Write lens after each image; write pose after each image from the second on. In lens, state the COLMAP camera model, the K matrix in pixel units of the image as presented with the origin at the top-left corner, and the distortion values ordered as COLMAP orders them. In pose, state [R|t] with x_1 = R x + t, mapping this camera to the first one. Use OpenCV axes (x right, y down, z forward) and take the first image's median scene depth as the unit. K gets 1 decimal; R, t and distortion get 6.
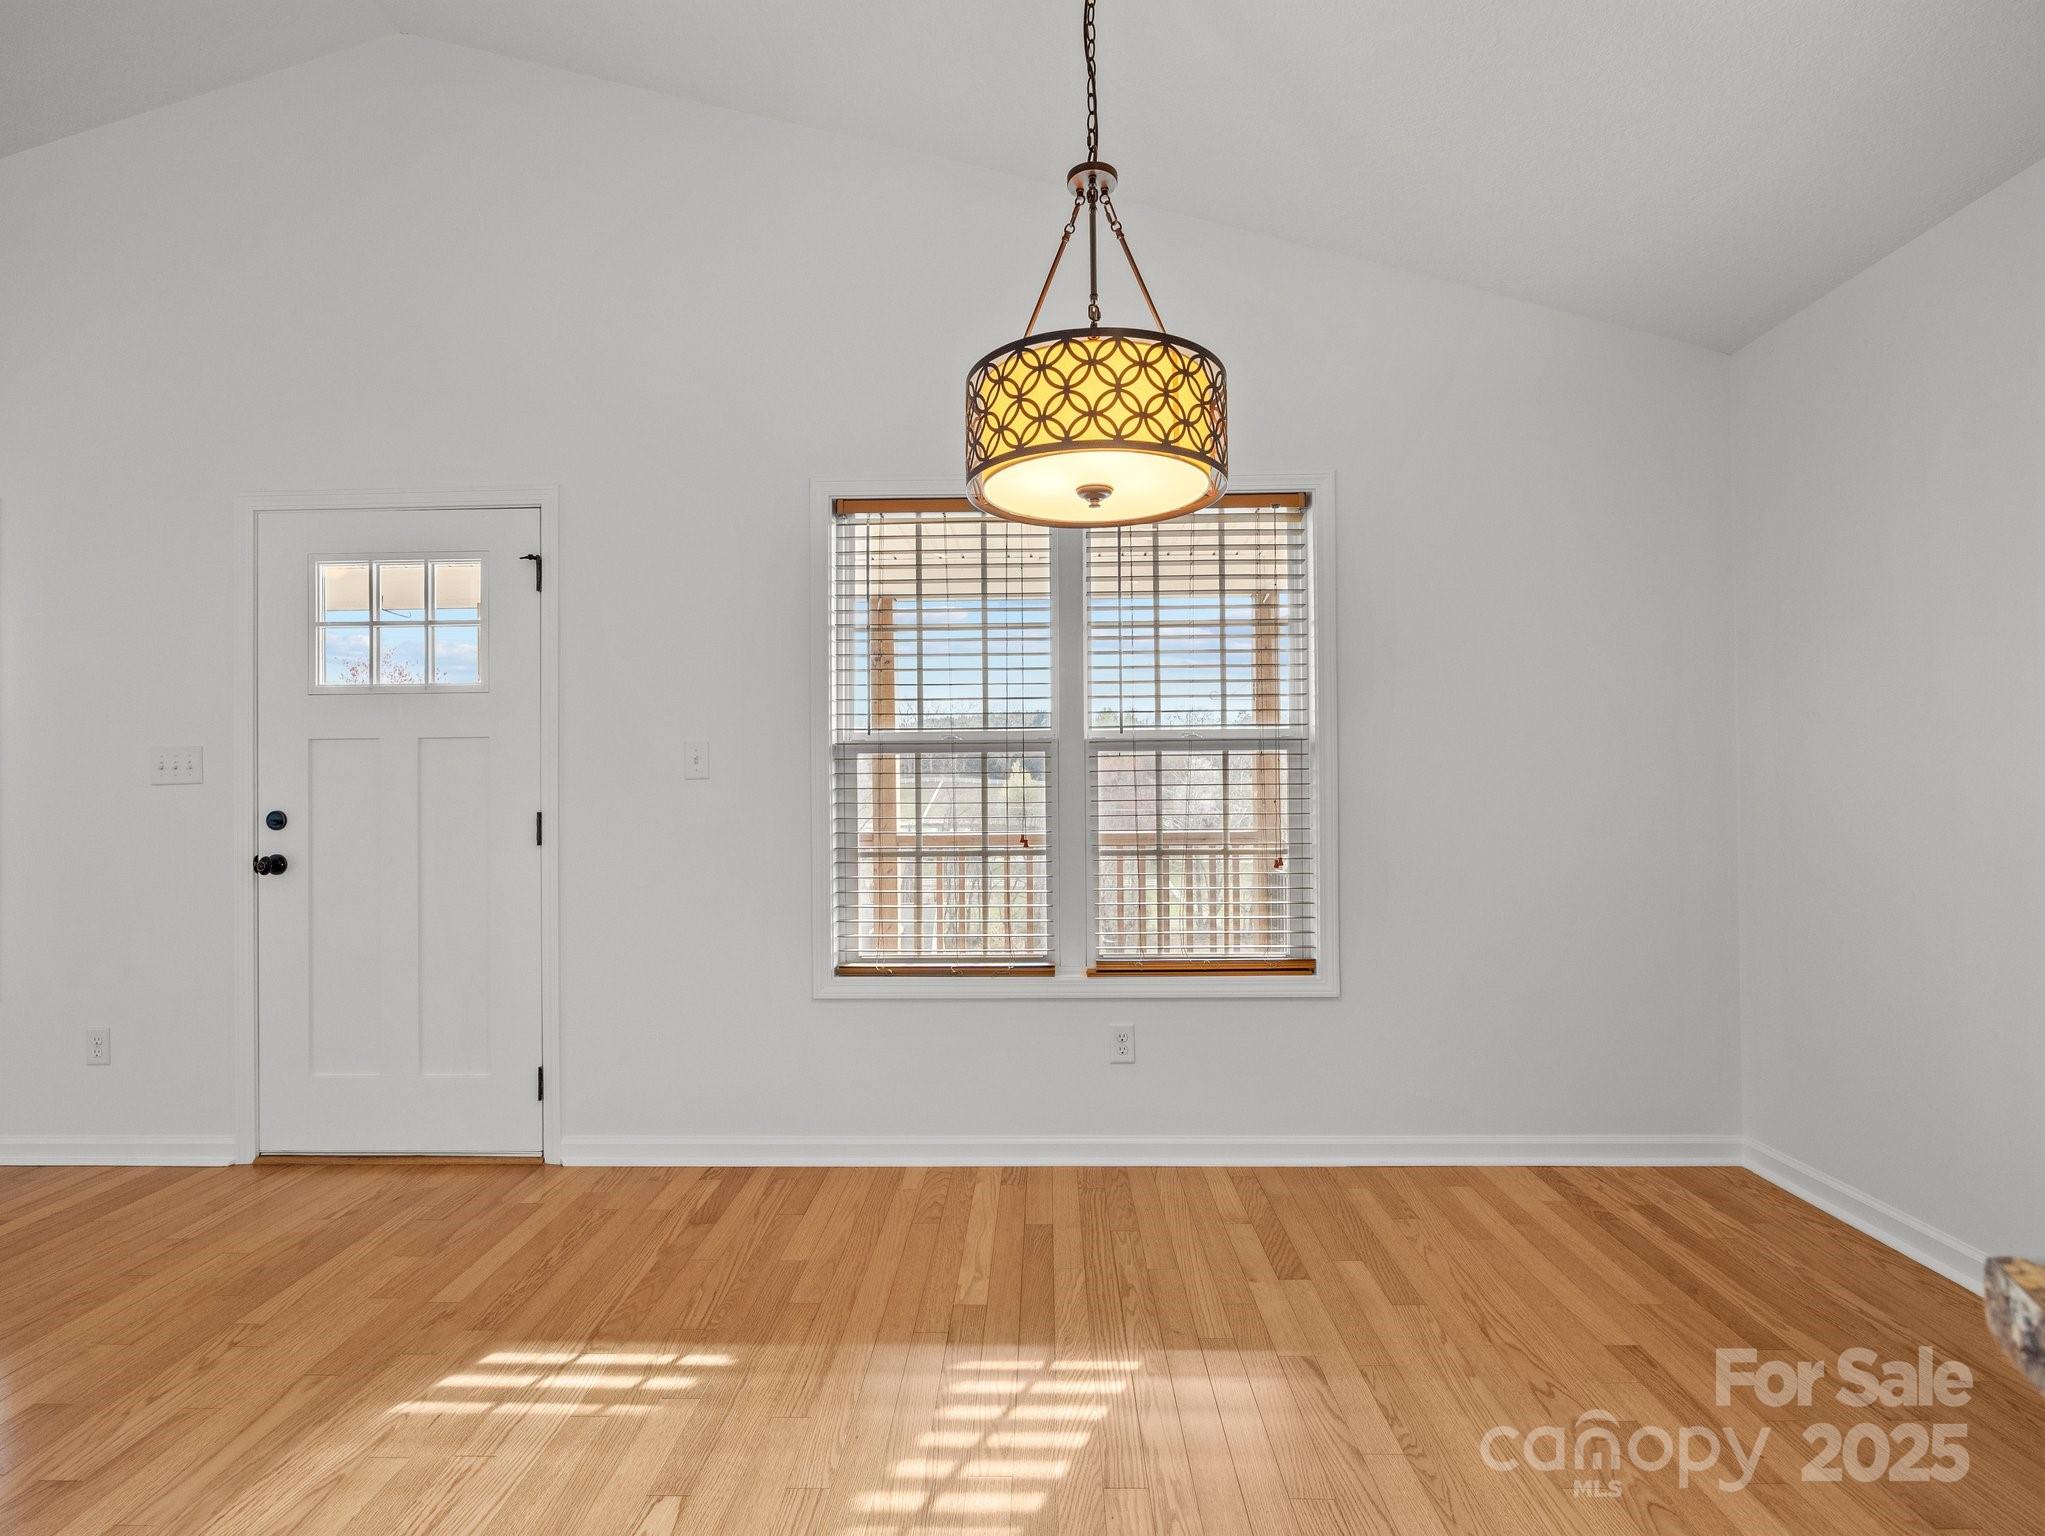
lens RADIAL K [[979.1, 0, 1025.7], [0, 979.1, 773.4], [0, 0, 1]] dist [-0.009184, 0.001297]
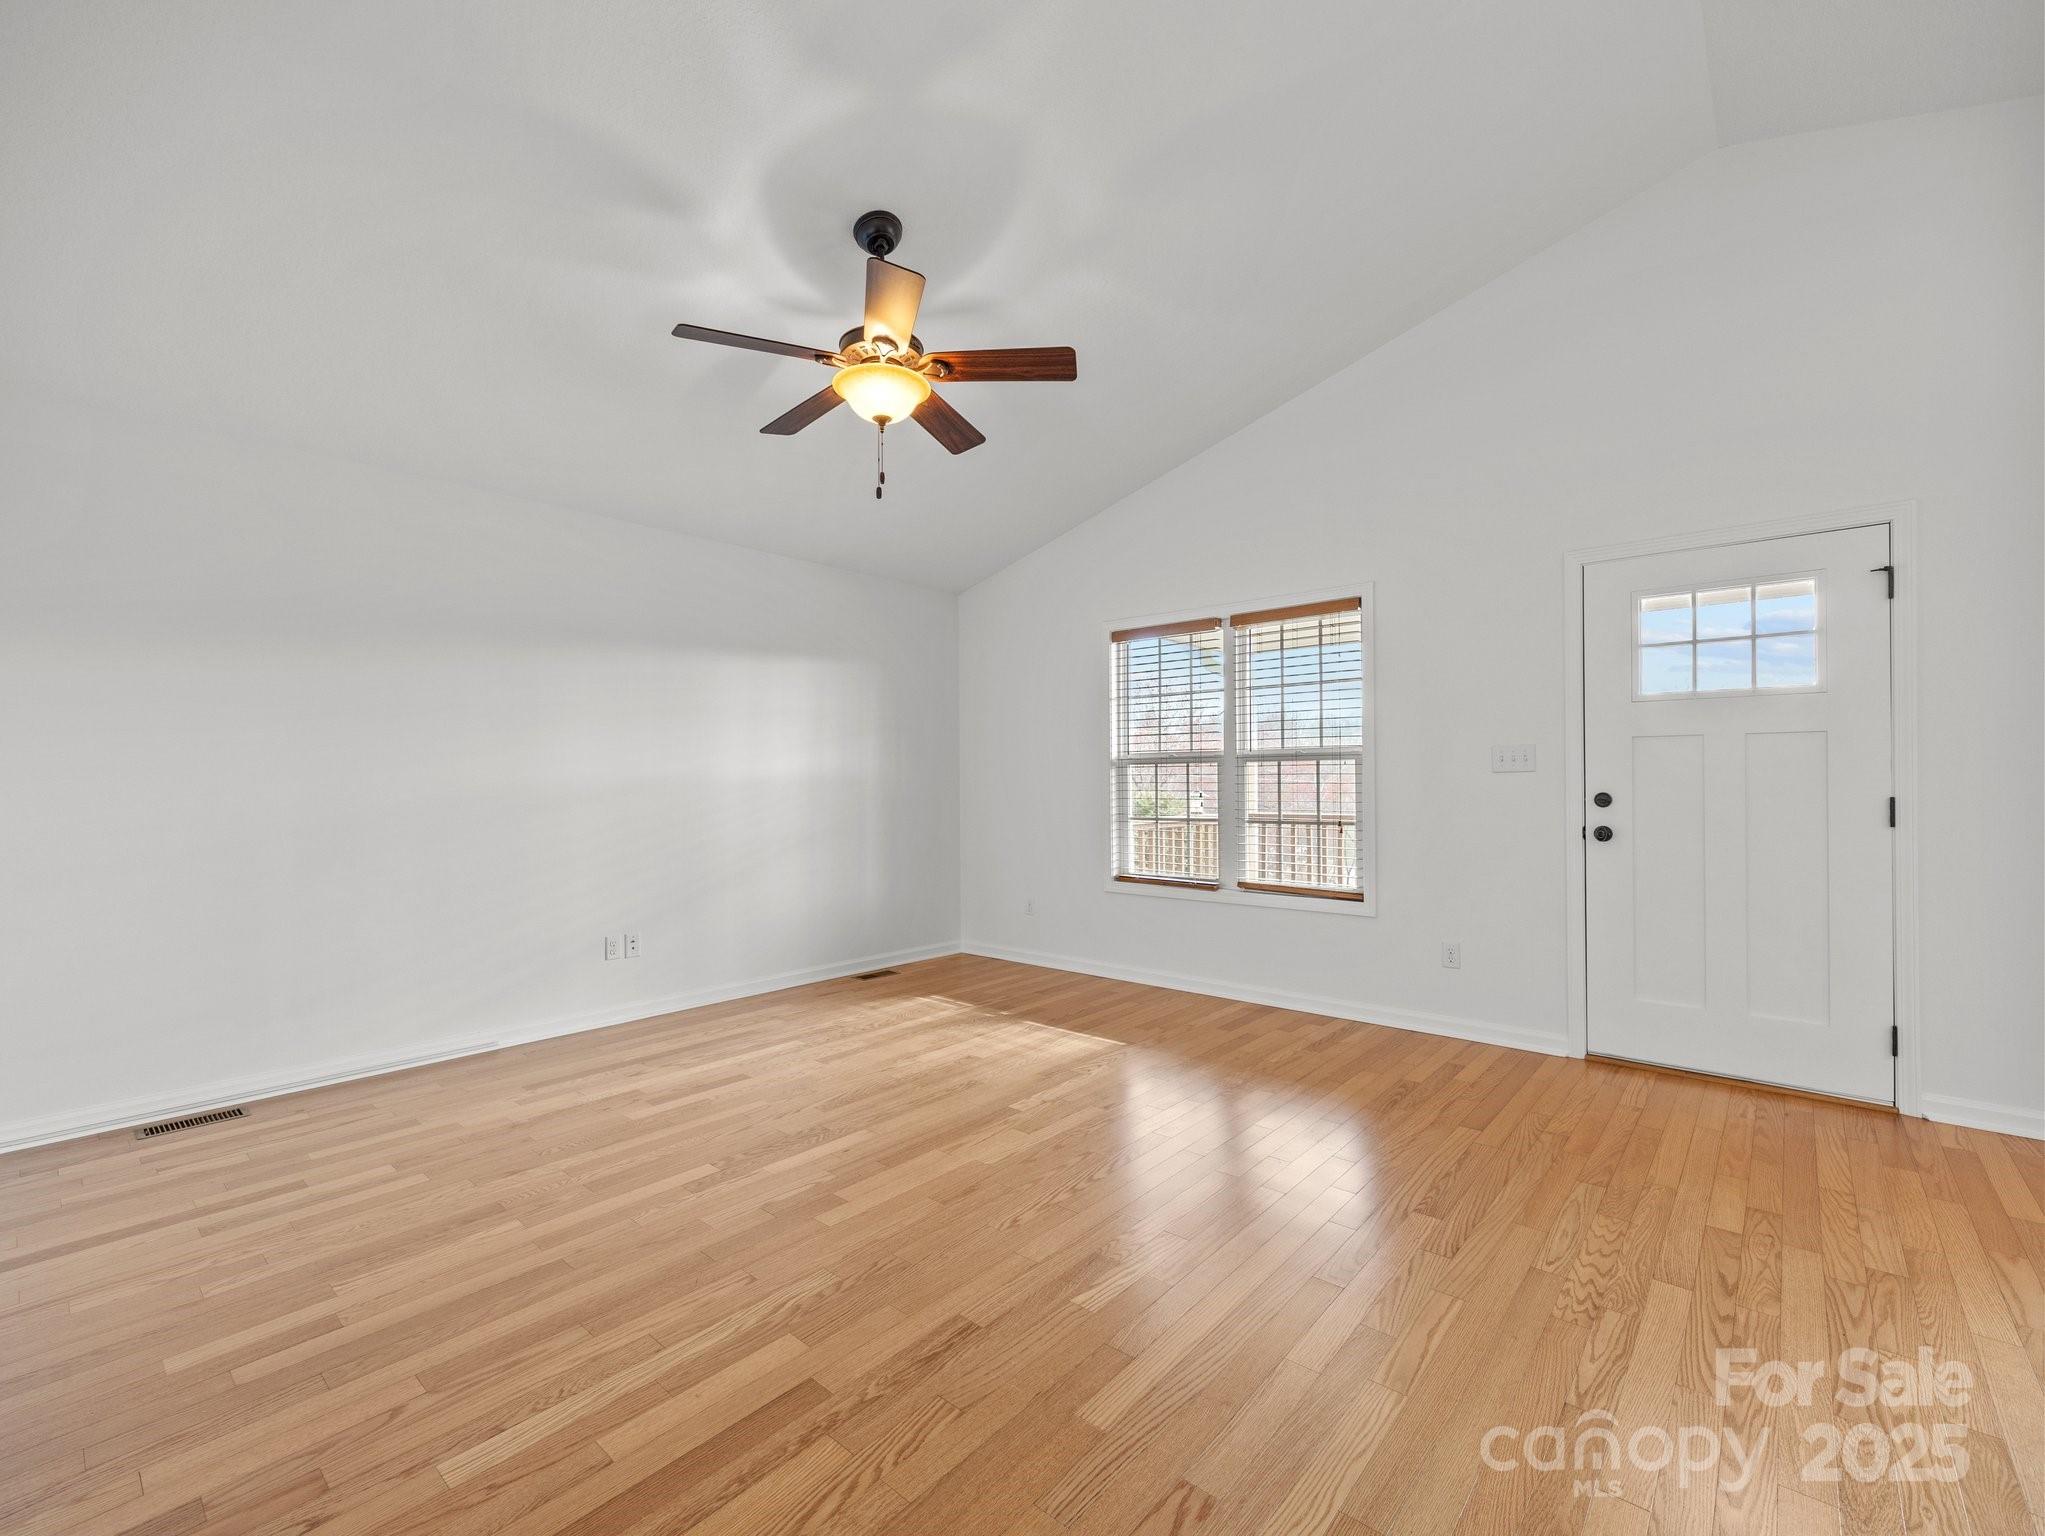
lens RADIAL K [[882.2, 0, 1026.3], [0, 882.2, 775.5], [0, 0, 1]] dist [0.000623, 0.000192]
pose [[0.766037, -0.000775, -0.642796, -0.630671], [0.009670, 0.999900, 0.010319, -0.006159], [0.642724, -0.014121, 0.765968, -0.424619]]
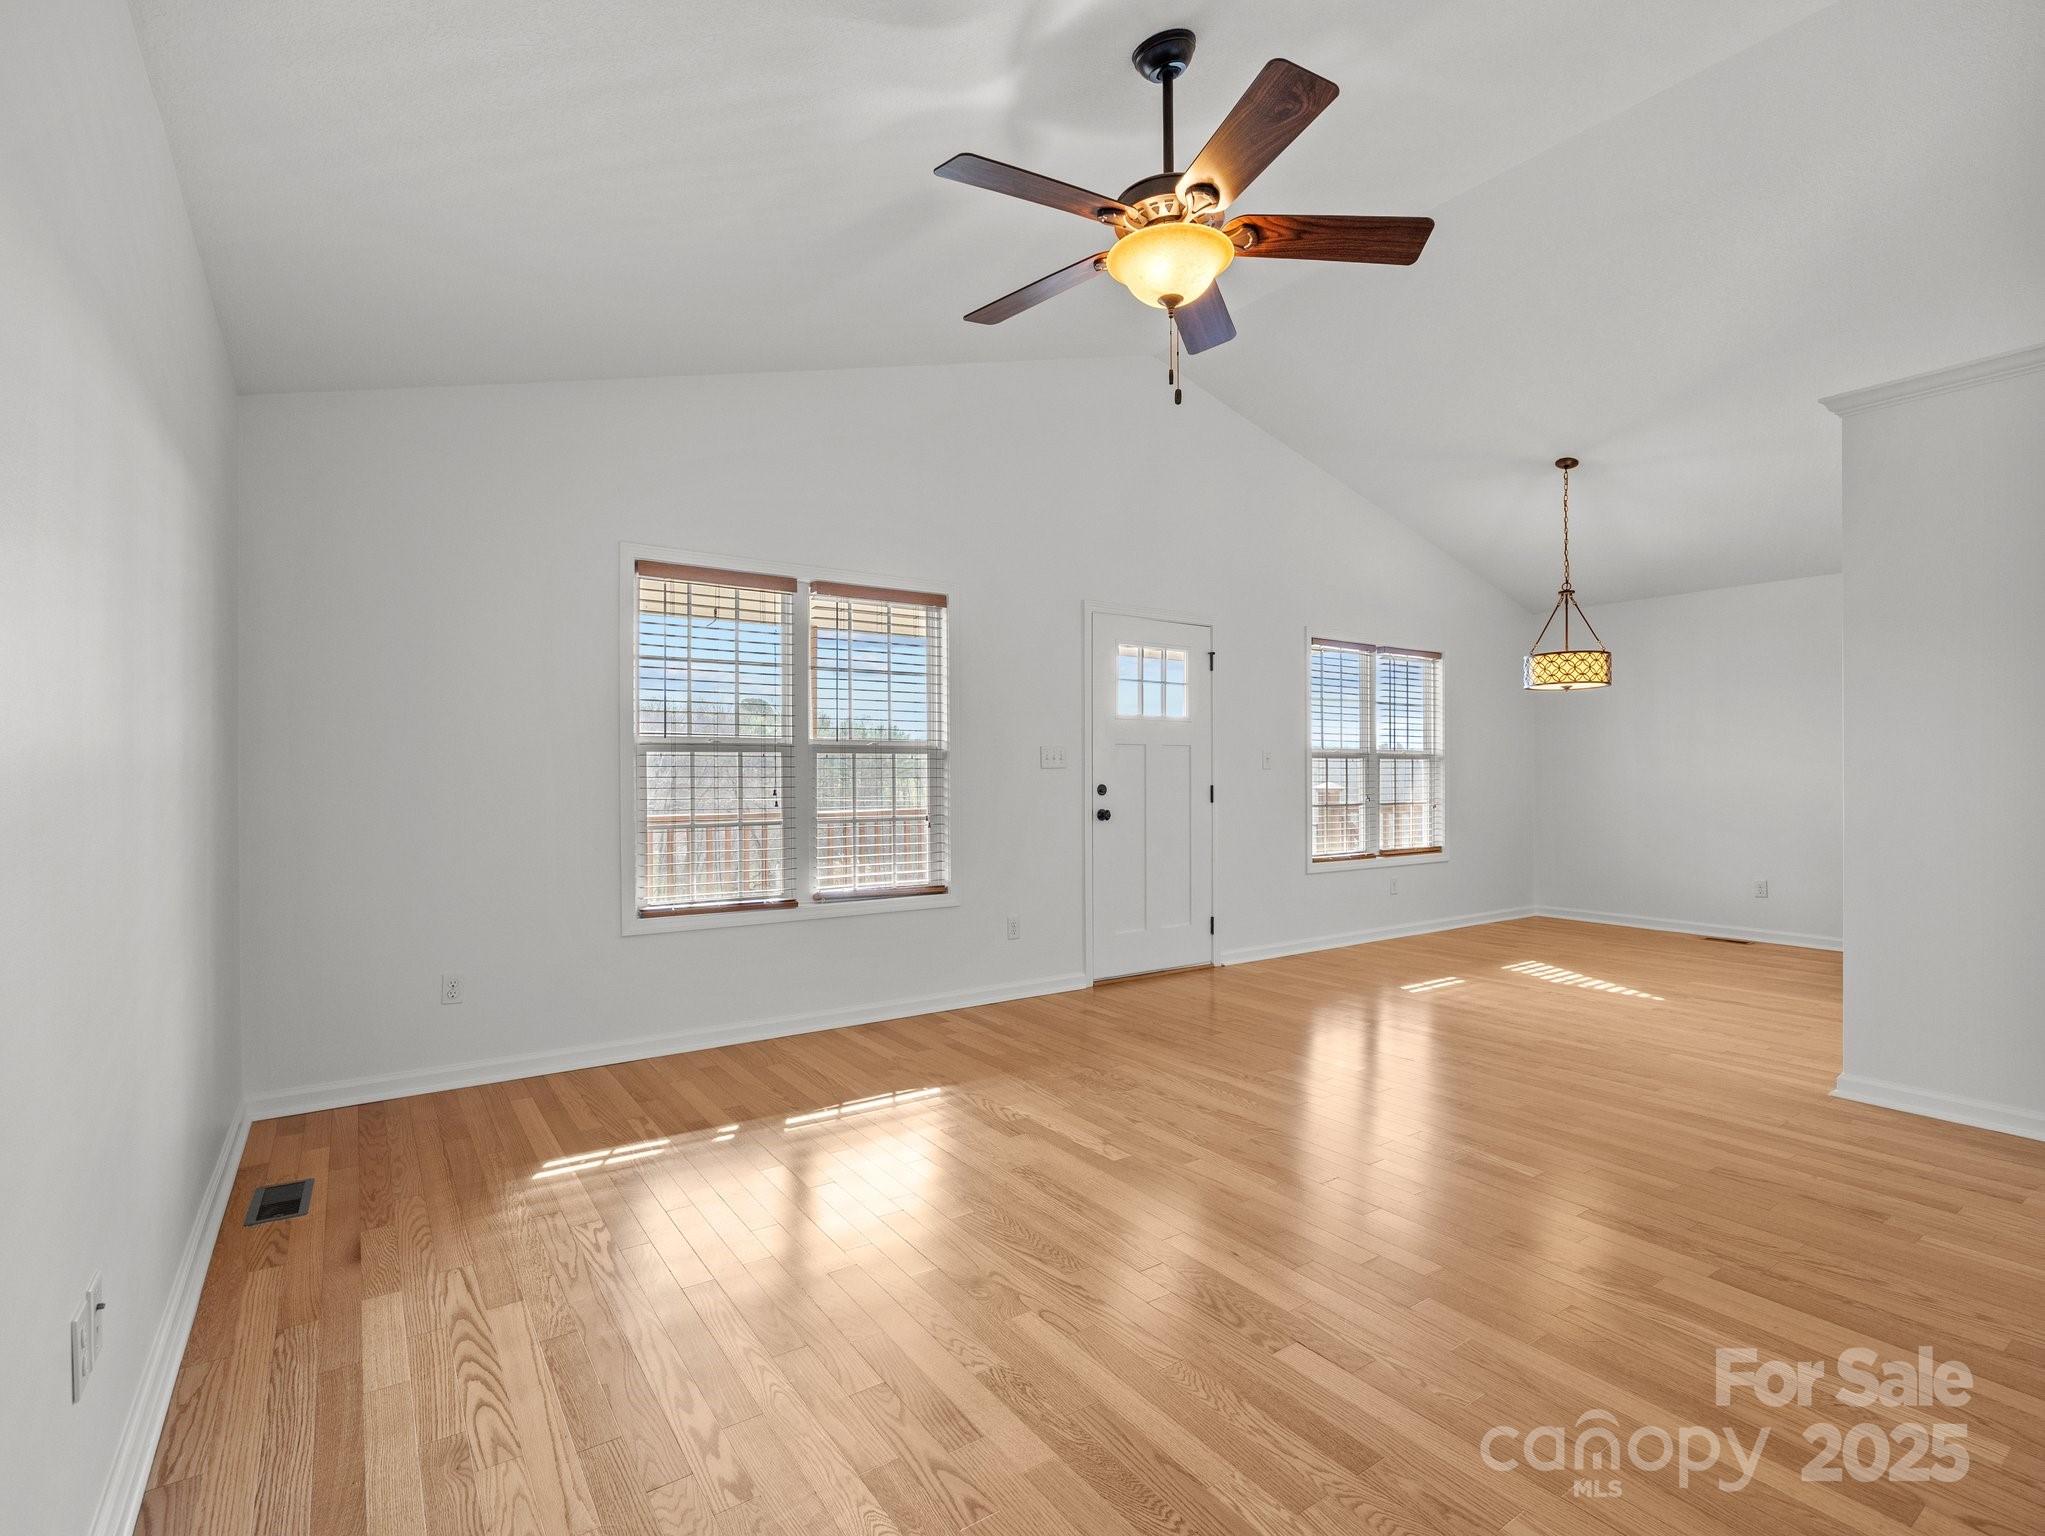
lens RADIAL K [[979.1, 0, 1025.7], [0, 979.1, 773.4], [0, 0, 1]] dist [-0.009184, 0.001297]
pose [[0.812289, 0.007642, 0.583205, -2.010928], [-0.015744, 0.999837, 0.008827, 0.003130], [-0.583042, -0.016352, 0.812277, -0.376490]]
